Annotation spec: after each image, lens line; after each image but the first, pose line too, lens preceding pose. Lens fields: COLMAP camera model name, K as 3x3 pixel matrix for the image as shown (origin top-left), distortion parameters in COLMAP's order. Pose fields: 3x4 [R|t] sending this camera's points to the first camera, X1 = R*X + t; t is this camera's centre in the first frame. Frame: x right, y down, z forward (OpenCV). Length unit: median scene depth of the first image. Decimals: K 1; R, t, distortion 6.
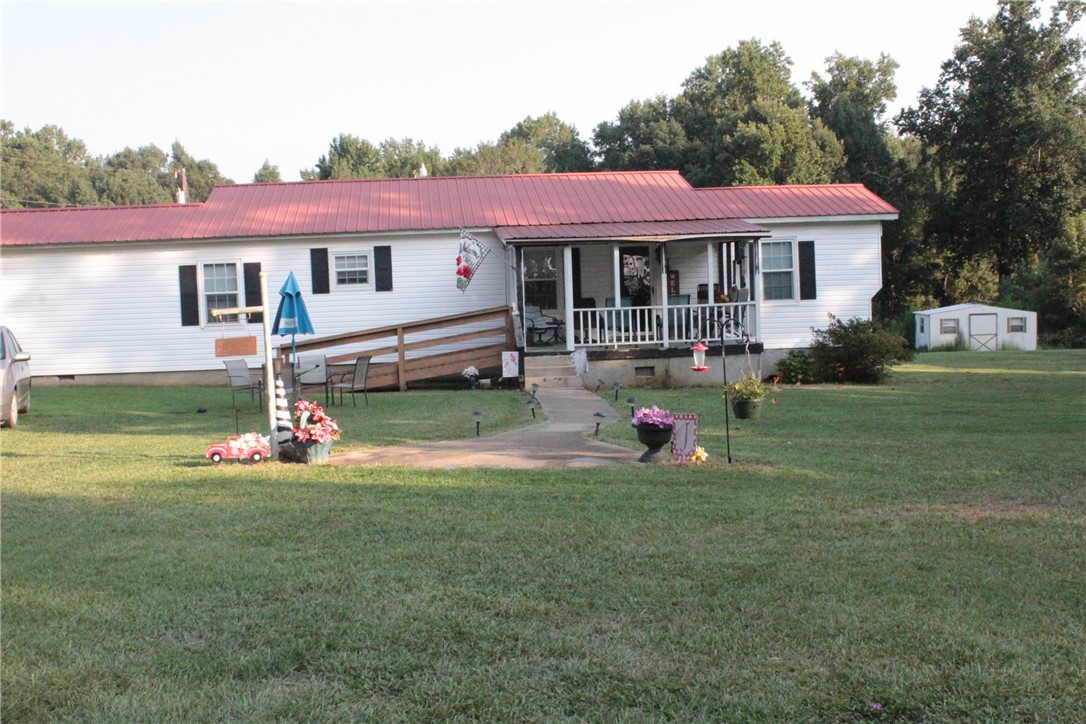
lens RADIAL K [[1278.0, 0, 537.9], [0, 1278.0, 364.4], [0, 0, 1]] dist [-0.108184, 0.175426]
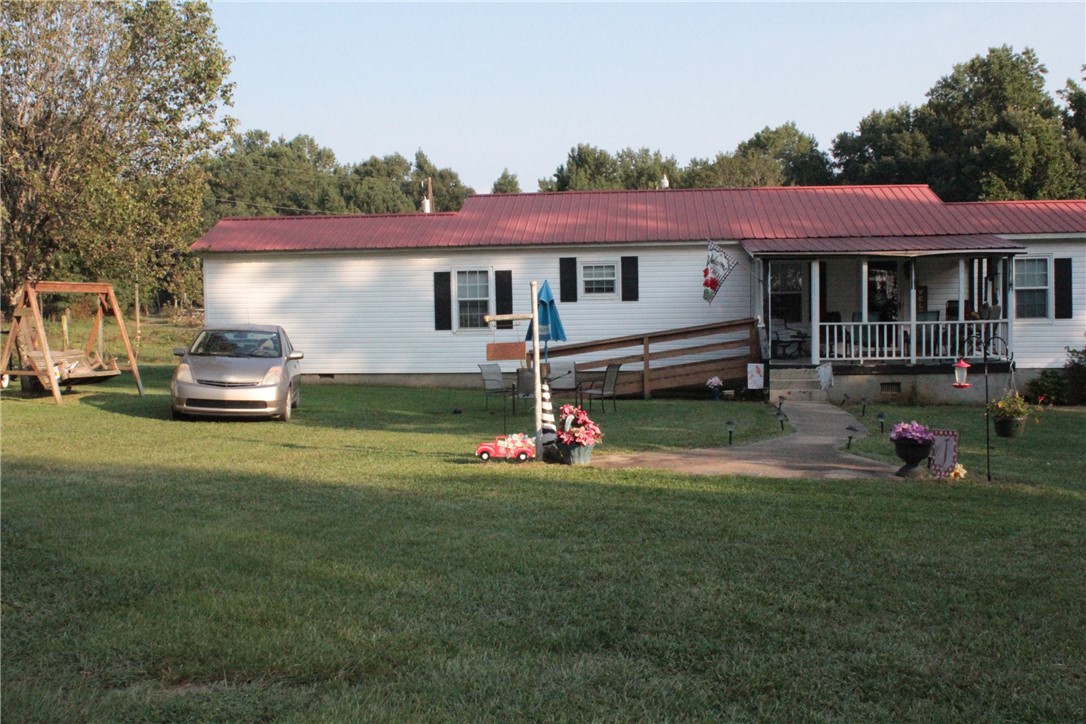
lens RADIAL K [[1278.0, 0, 537.9], [0, 1278.0, 364.4], [0, 0, 1]] dist [-0.108184, 0.175426]
pose [[0.983707, 0.028257, -0.177546, -0.010096], [-0.029582, 0.999551, -0.004815, 0.000518], [0.177330, 0.009989, 0.984101, -0.016838]]
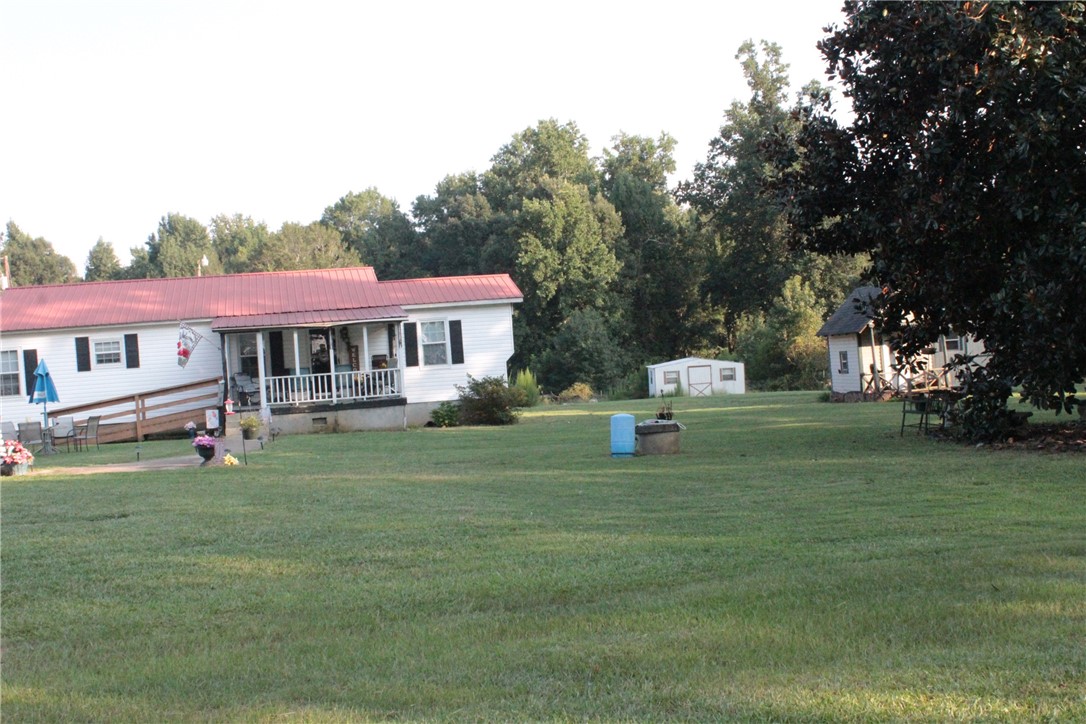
lens RADIAL K [[1278.0, 0, 537.9], [0, 1278.0, 364.4], [0, 0, 1]] dist [-0.108184, 0.175426]
pose [[0.993668, -0.031340, 0.107900, 0.151203], [0.036307, 0.998355, -0.044385, 0.012160], [-0.106331, 0.048021, 0.993170, -0.341573]]
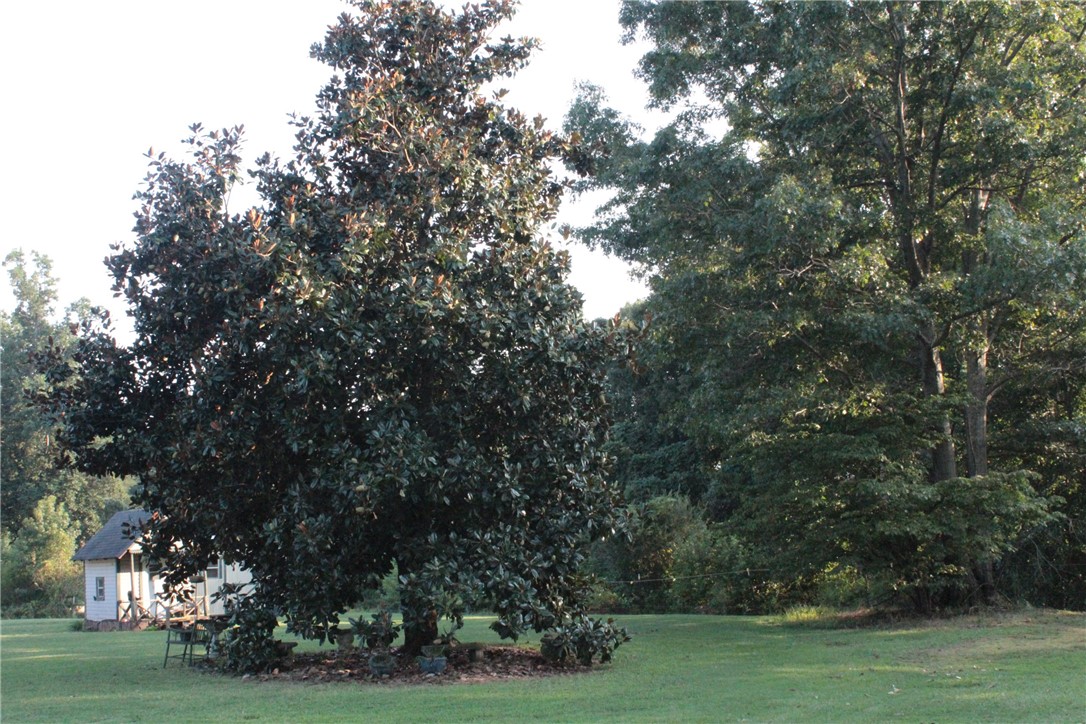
lens RADIAL K [[1278.0, 0, 537.9], [0, 1278.0, 364.4], [0, 0, 1]] dist [-0.108184, 0.175426]
pose [[0.778166, 0.087262, 0.621966, 0.148921], [0.046881, 0.979468, -0.196075, 0.011211], [-0.626306, 0.181738, 0.758098, -0.332315]]
